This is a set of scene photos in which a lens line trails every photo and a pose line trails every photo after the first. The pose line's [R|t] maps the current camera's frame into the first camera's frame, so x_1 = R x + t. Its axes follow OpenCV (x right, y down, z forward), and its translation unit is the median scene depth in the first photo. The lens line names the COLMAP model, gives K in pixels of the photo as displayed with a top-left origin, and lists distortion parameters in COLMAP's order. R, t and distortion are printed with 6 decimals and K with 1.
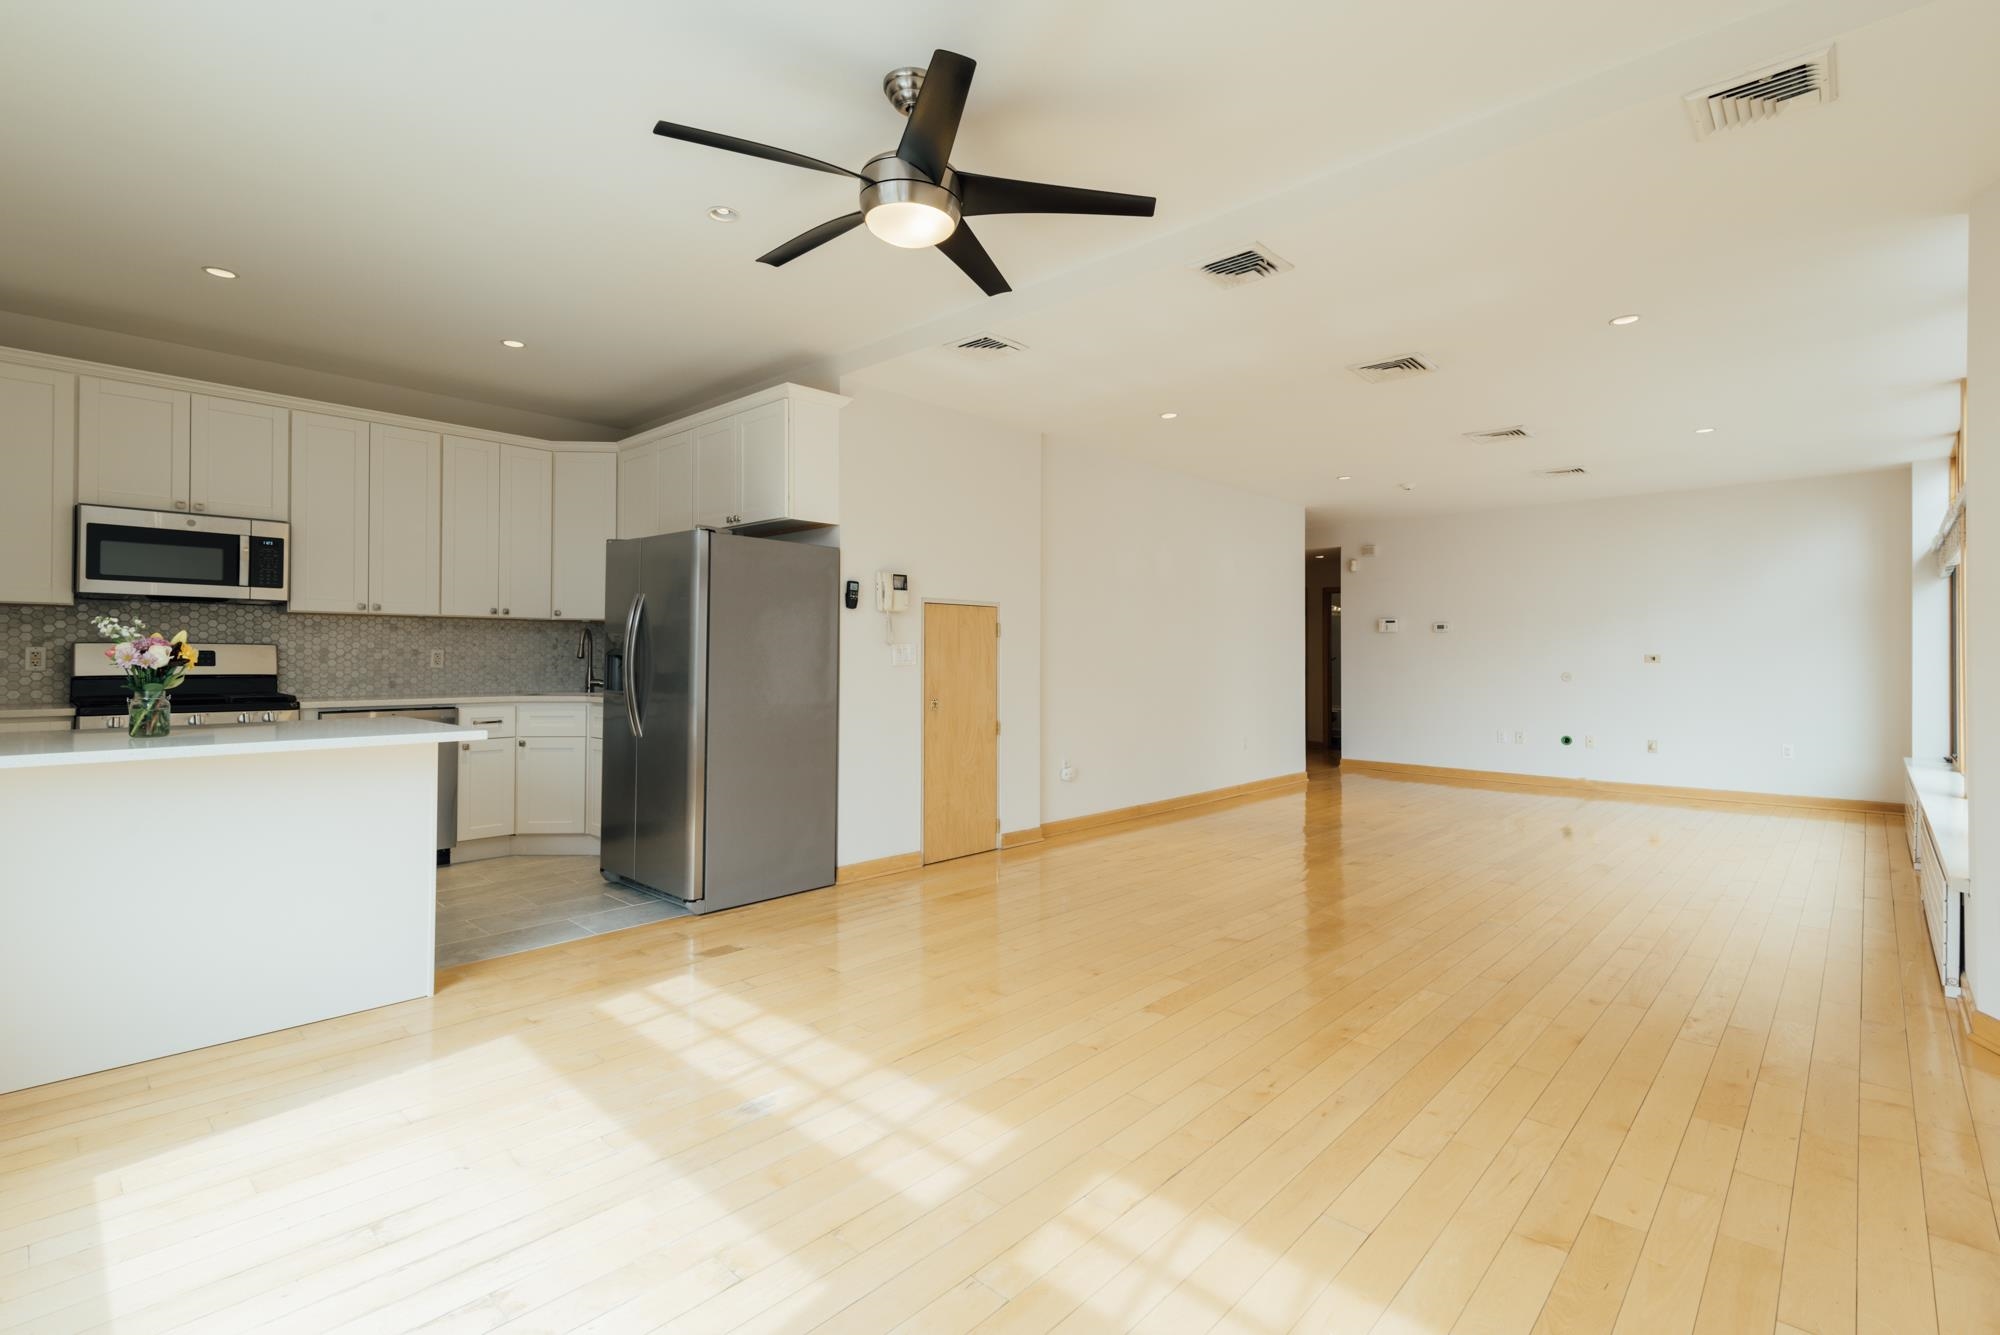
lens RADIAL K [[916.9, 0, 1006.9], [0, 916.9, 647.0], [0, 0, 1]] dist [0.017815, -0.000765]
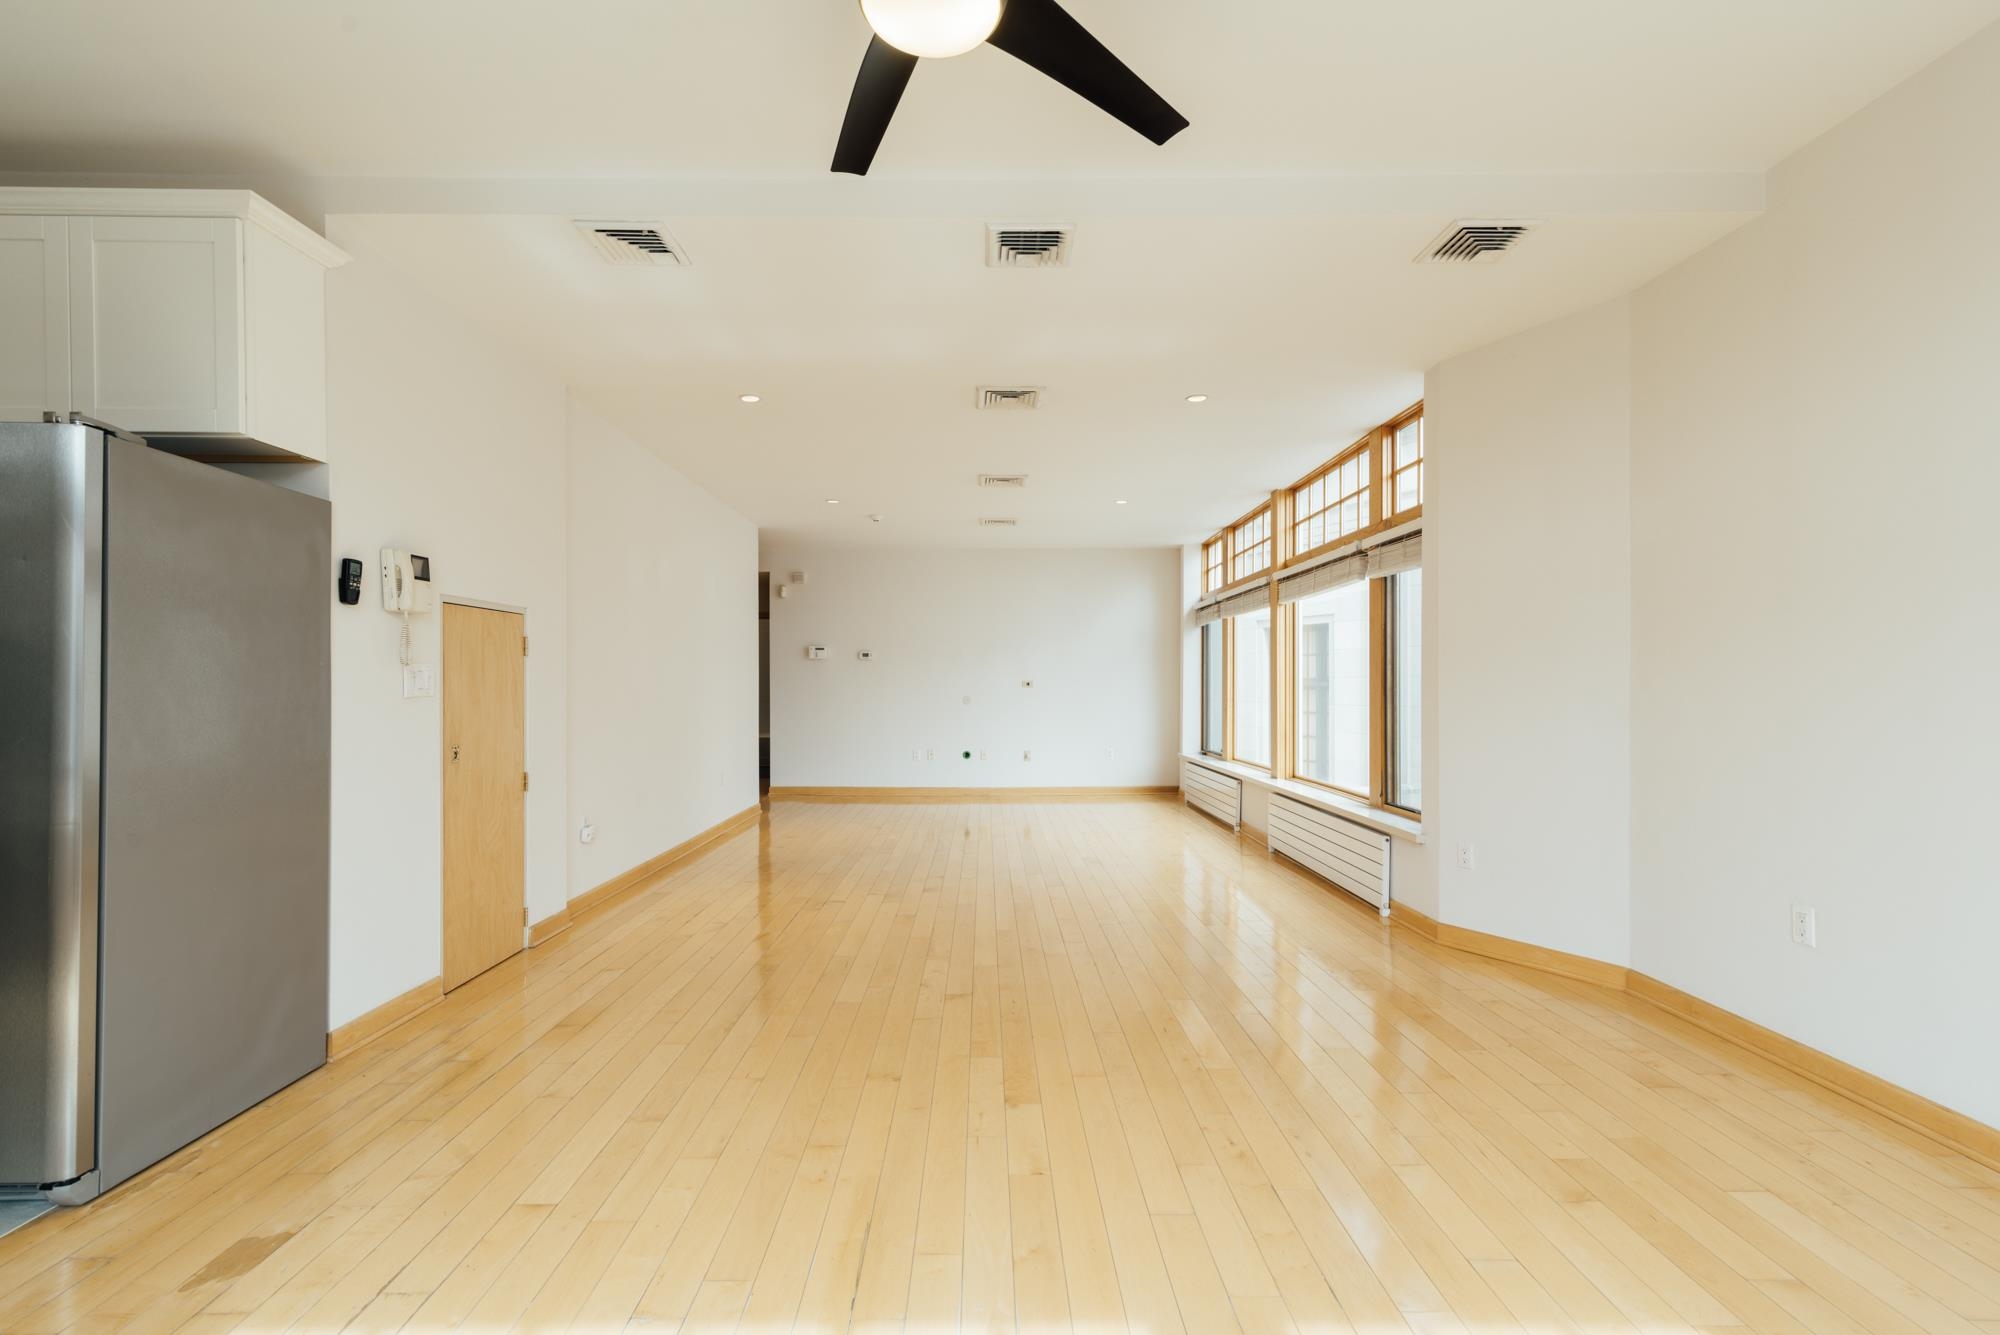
lens RADIAL K [[911.5, 0, 987.1], [0, 911.5, 675.5], [0, 0, 1]] dist [0.018411, 0.000143]
pose [[0.733159, 0.003777, 0.680046, -0.255696], [-0.004530, 0.999990, -0.000671, 0.003669], [-0.680042, -0.002589, 0.733169, 0.241638]]
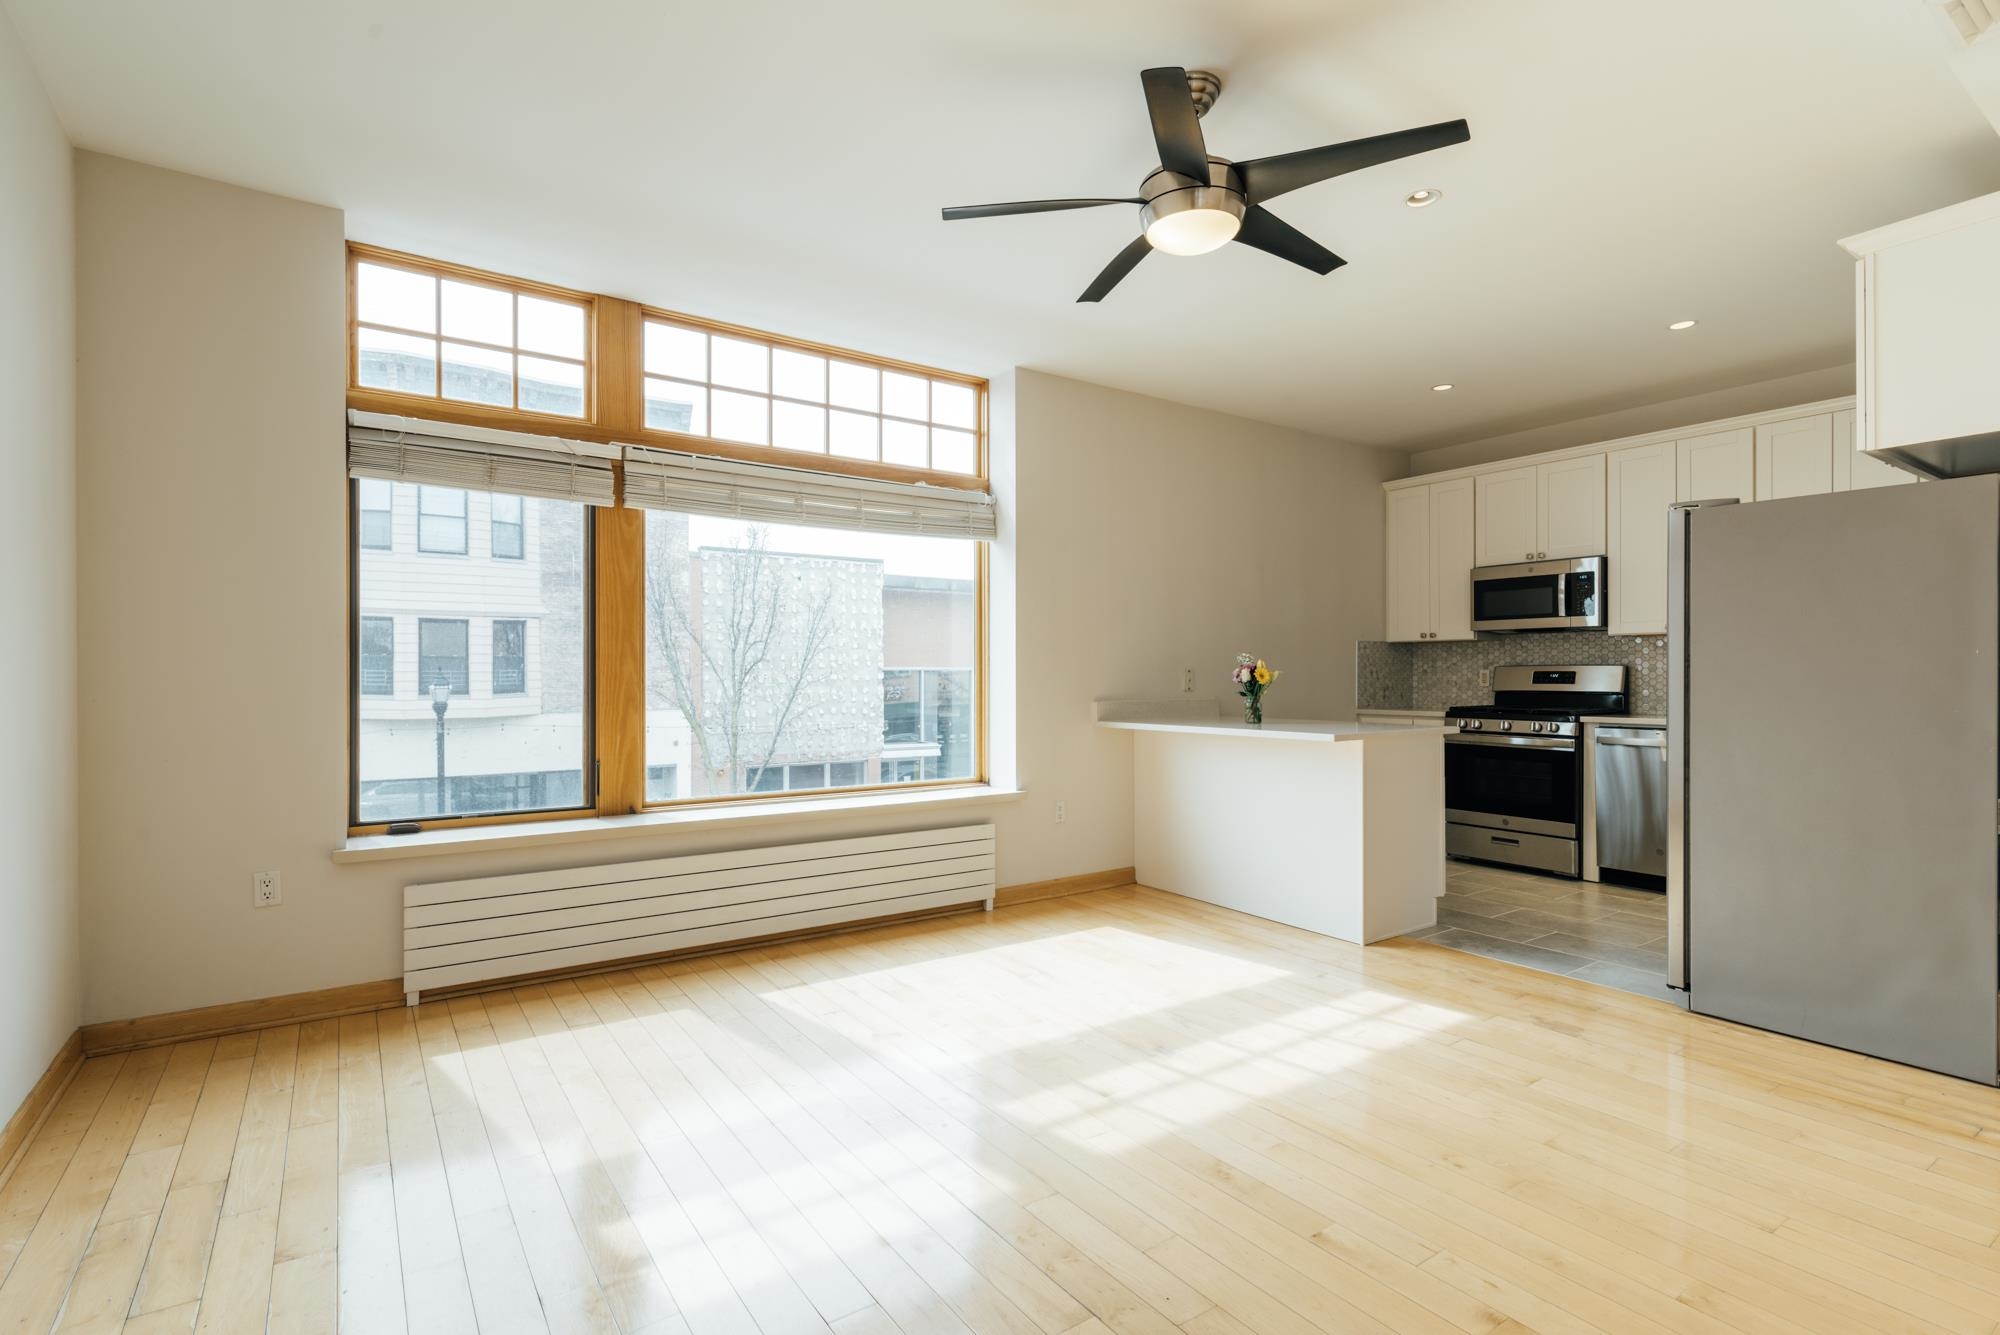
lens RADIAL K [[944.3, 0, 996.8], [0, 944.3, 675.4], [0, 0, 1]] dist [0.001932, -0.001230]
pose [[-0.219511, -0.003825, -0.975603, 0.454658], [0.010201, 0.999929, -0.006216, 0.008607], [0.975557, -0.011317, -0.219456, 0.495541]]
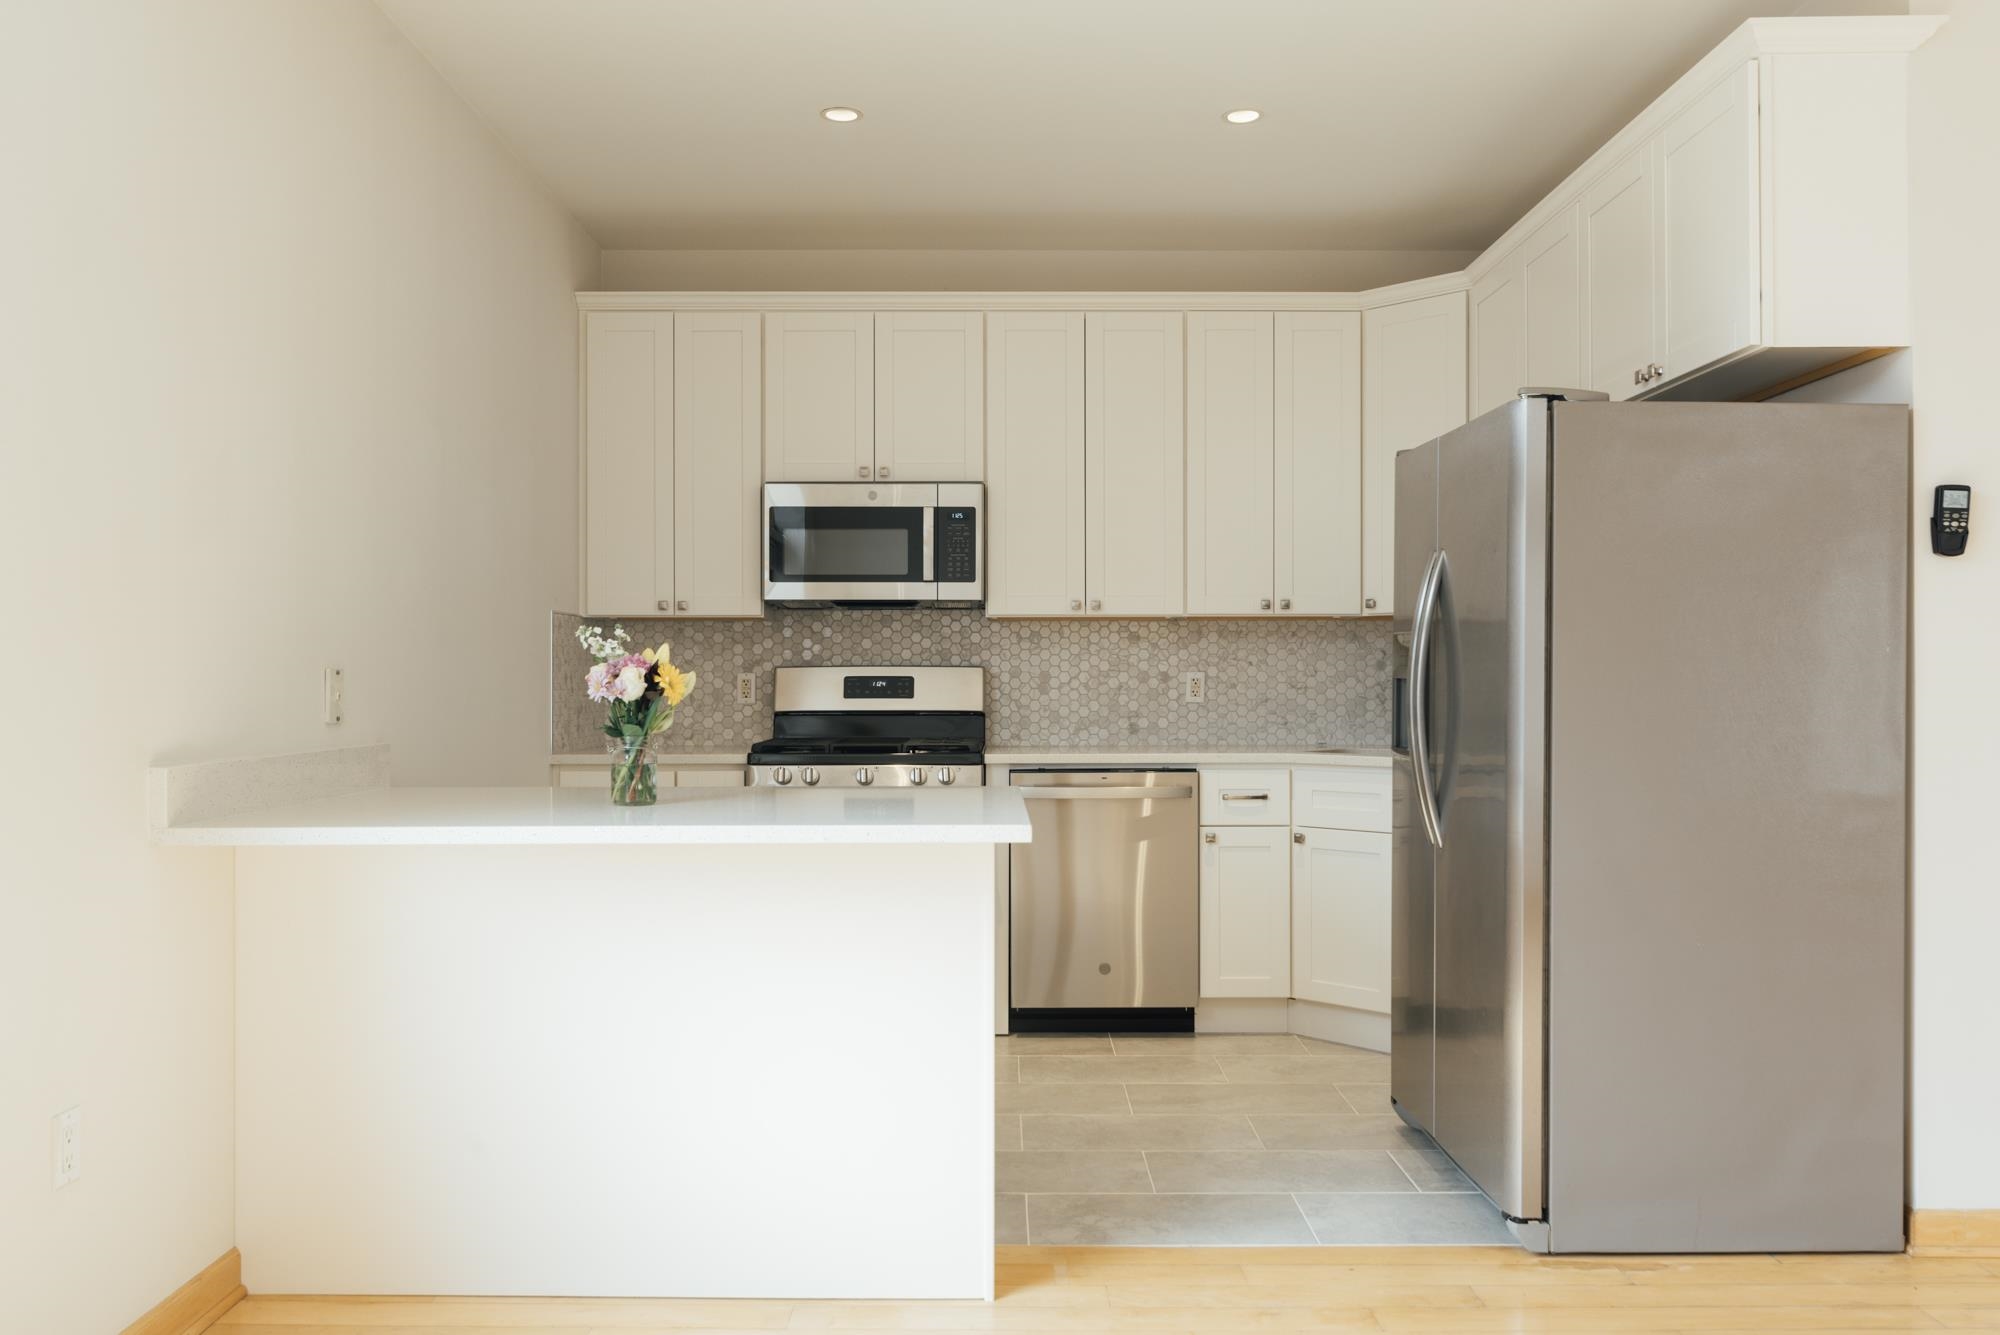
lens RADIAL K [[1523.9, 0, 994.5], [0, 1523.9, 677.4], [0, 0, 1]] dist [0.002805, -0.003247]
pose [[0.680745, -0.007480, -0.732482, 0.027307], [0.011831, 0.999930, 0.000785, 0.004222], [0.732425, -0.009201, 0.680786, 0.241003]]
